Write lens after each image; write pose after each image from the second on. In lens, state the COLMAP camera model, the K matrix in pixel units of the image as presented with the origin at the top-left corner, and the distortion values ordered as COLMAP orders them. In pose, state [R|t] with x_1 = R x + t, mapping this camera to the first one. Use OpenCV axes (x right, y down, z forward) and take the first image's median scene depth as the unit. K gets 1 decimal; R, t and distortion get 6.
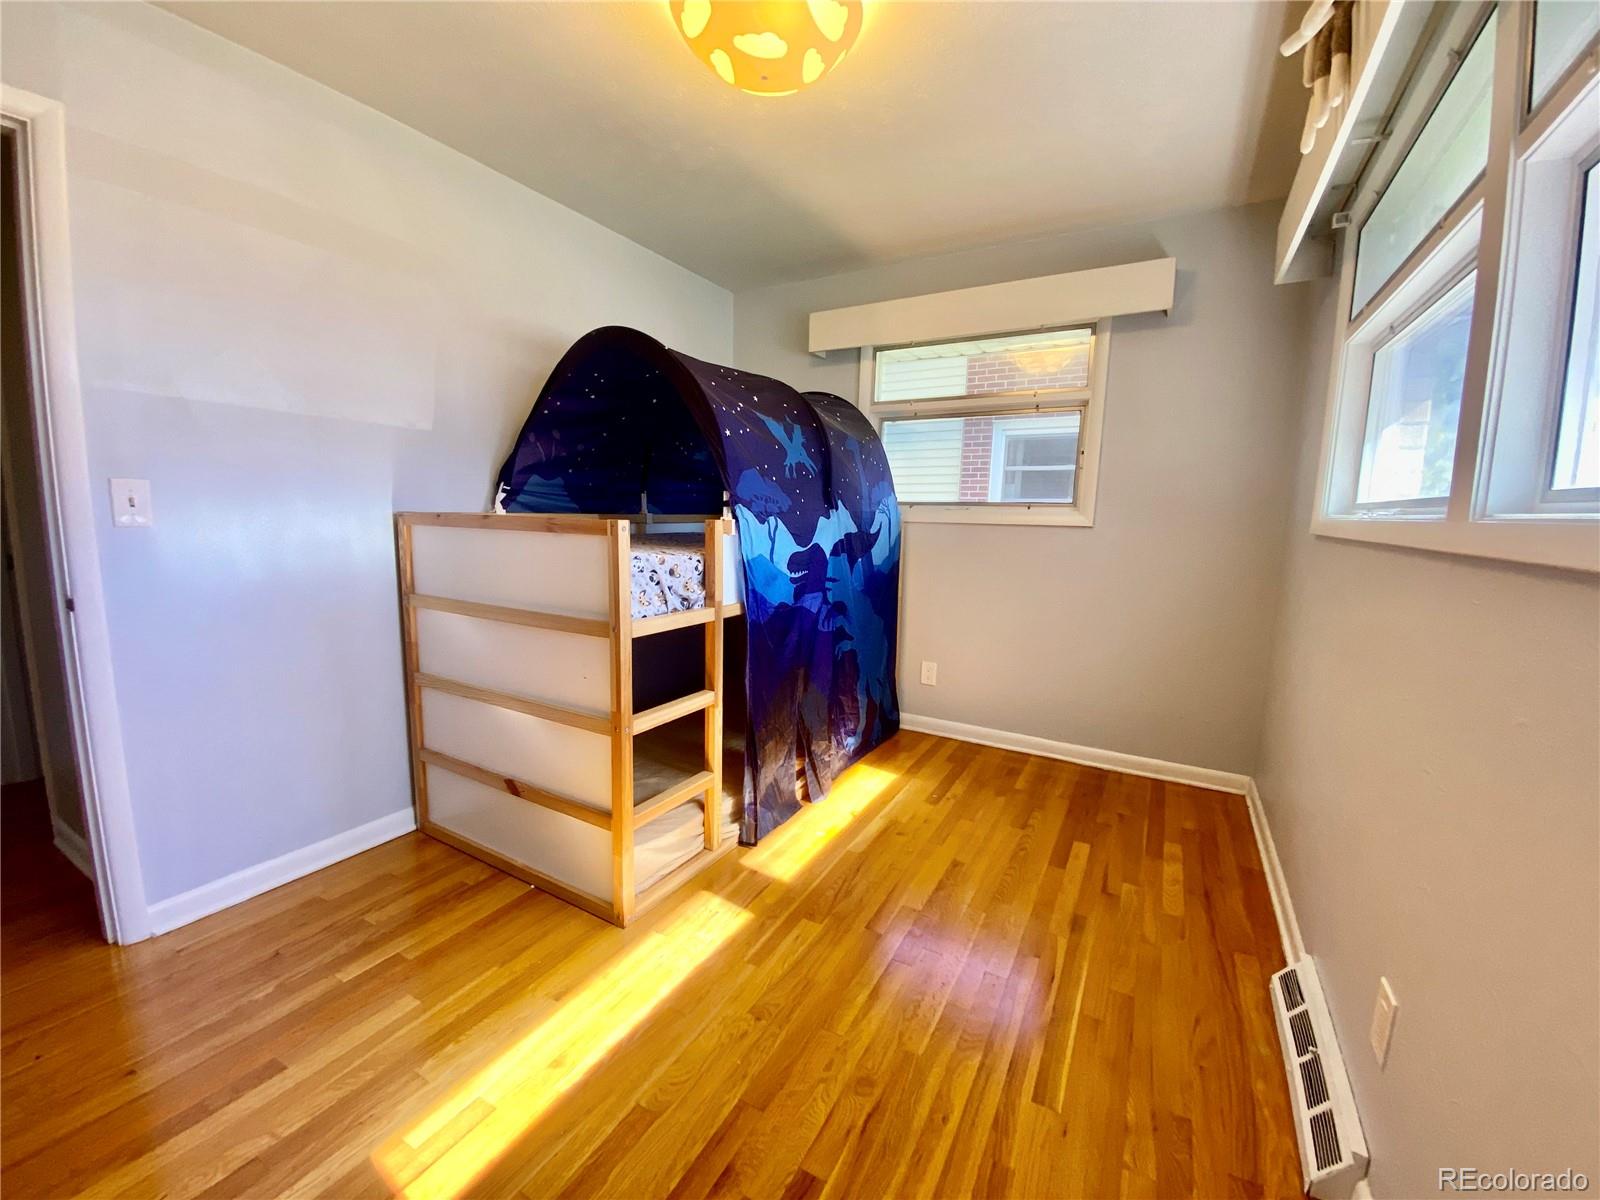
lens RADIAL K [[654.3, 0, 790.9], [0, 654.3, 599.5], [0, 0, 1]] dist [-0.000859, -0.004618]
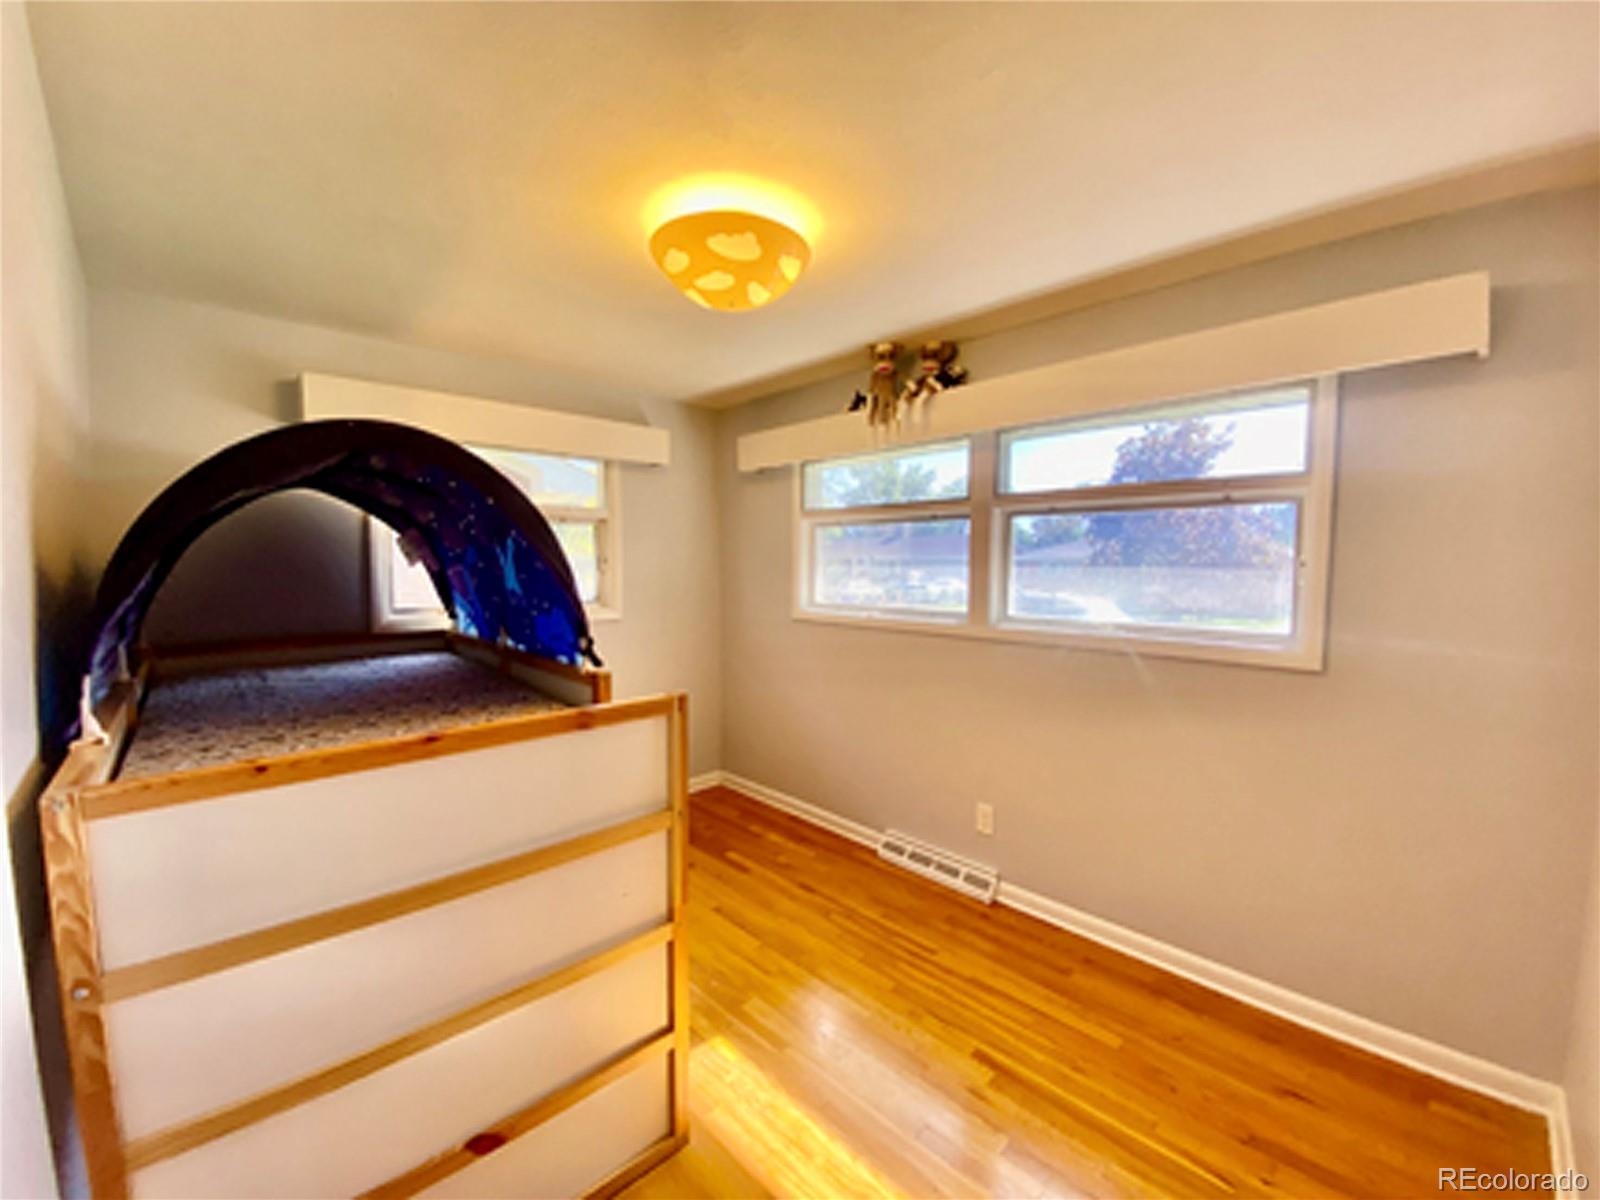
lens RADIAL K [[654.3, 0, 792.2], [0, 654.3, 598.0], [0, 0, 1]] dist [-0.000859, -0.004618]
pose [[0.270907, -0.069939, 0.960061, -0.974174], [0.127735, 0.991149, 0.036159, -0.231080], [-0.954093, 0.112838, 0.277443, 0.522421]]
